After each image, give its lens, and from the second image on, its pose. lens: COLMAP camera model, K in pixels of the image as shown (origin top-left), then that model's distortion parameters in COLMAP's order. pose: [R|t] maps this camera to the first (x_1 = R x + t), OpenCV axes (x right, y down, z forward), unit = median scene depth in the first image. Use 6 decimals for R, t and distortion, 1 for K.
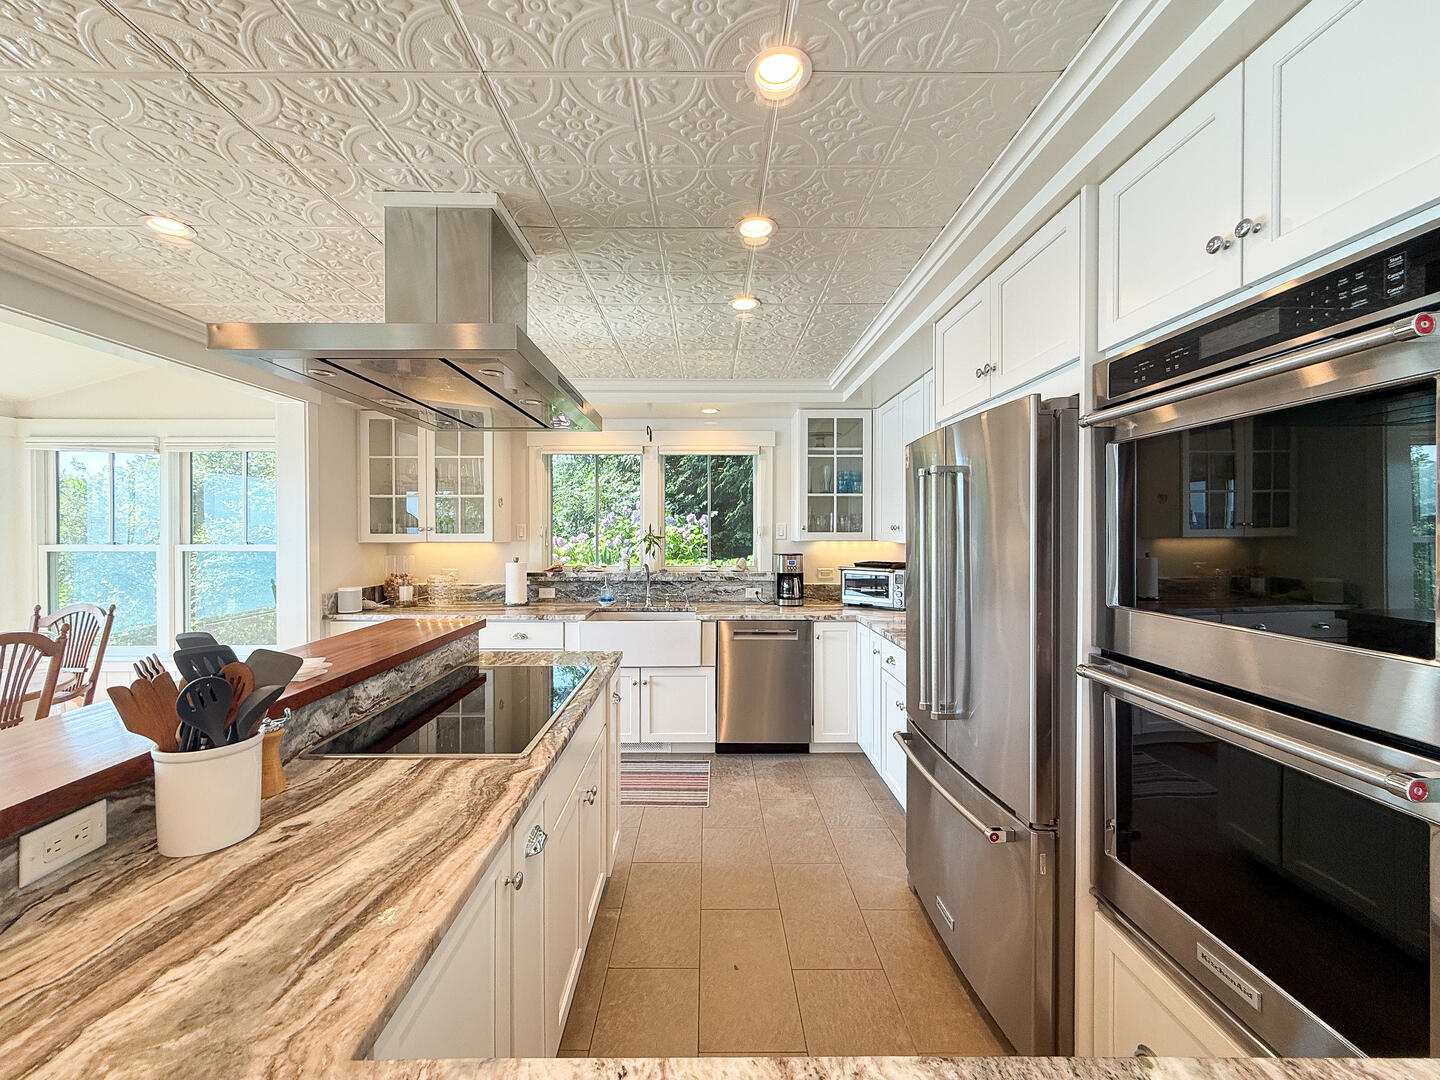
lens RADIAL K [[576.4, 0, 720.0], [0, 576.4, 540.0], [0, 0, 1]] dist [-0.000865, -0.000020]
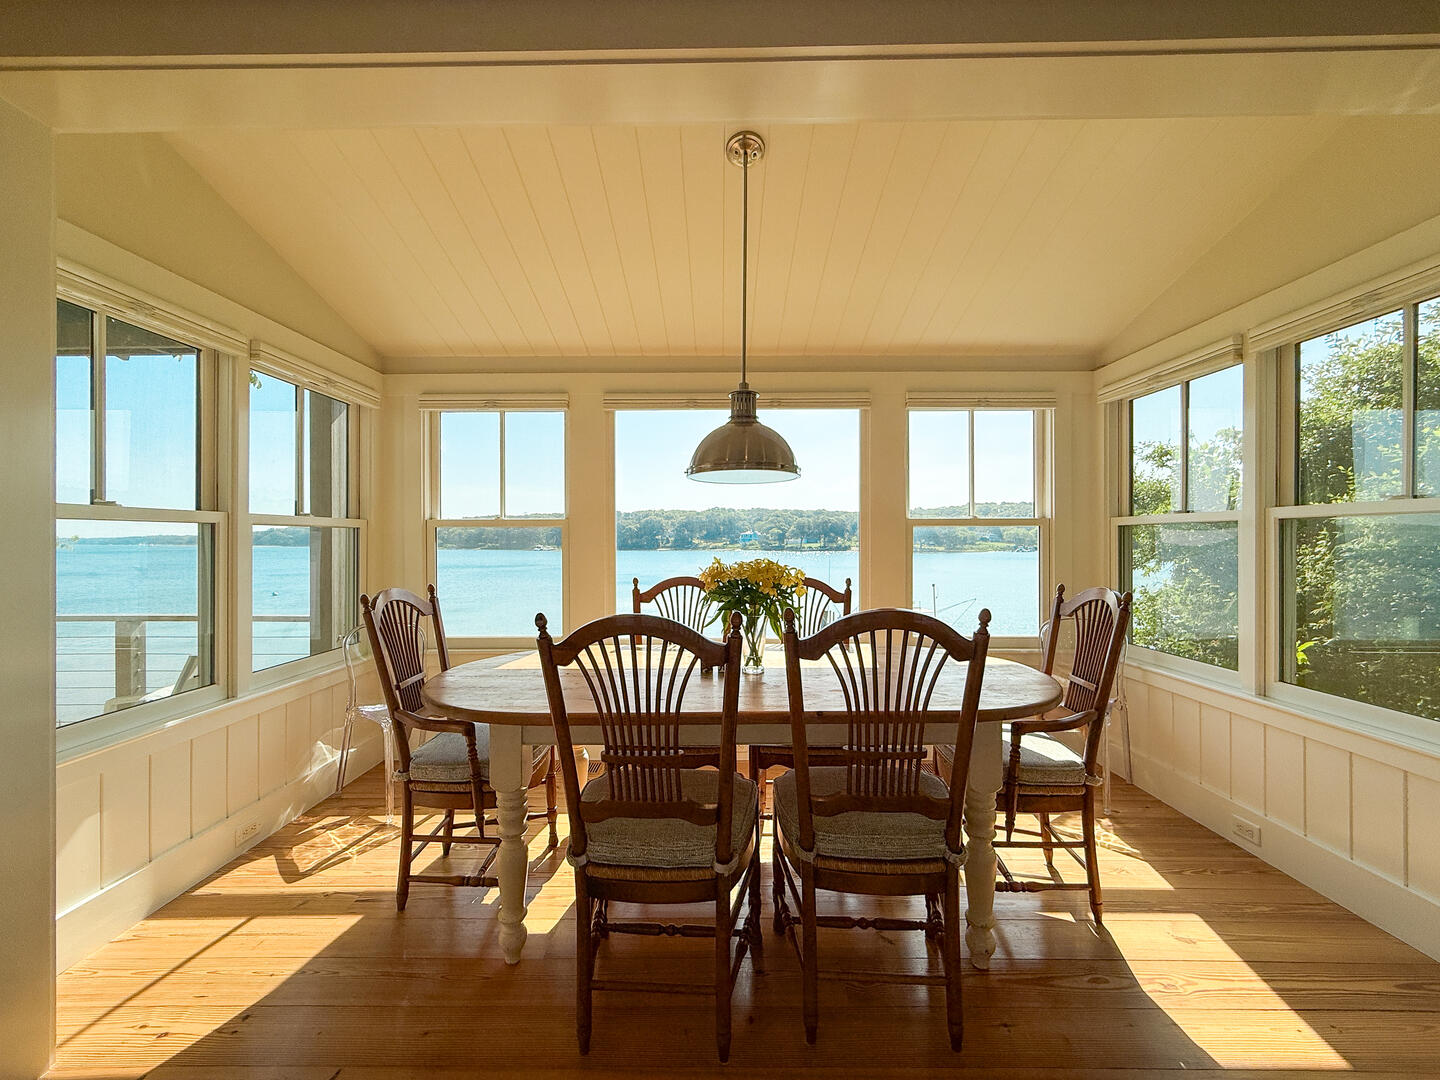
lens RADIAL K [[576.4, 0, 720.0], [0, 576.4, 540.0], [0, 0, 1]] dist [-0.000865, -0.000020]
pose [[-0.028090, -0.000066, -0.999605, -0.345145], [-0.012156, 0.999926, 0.000276, 0.049030], [0.999531, 0.012159, -0.028089, 0.469254]]
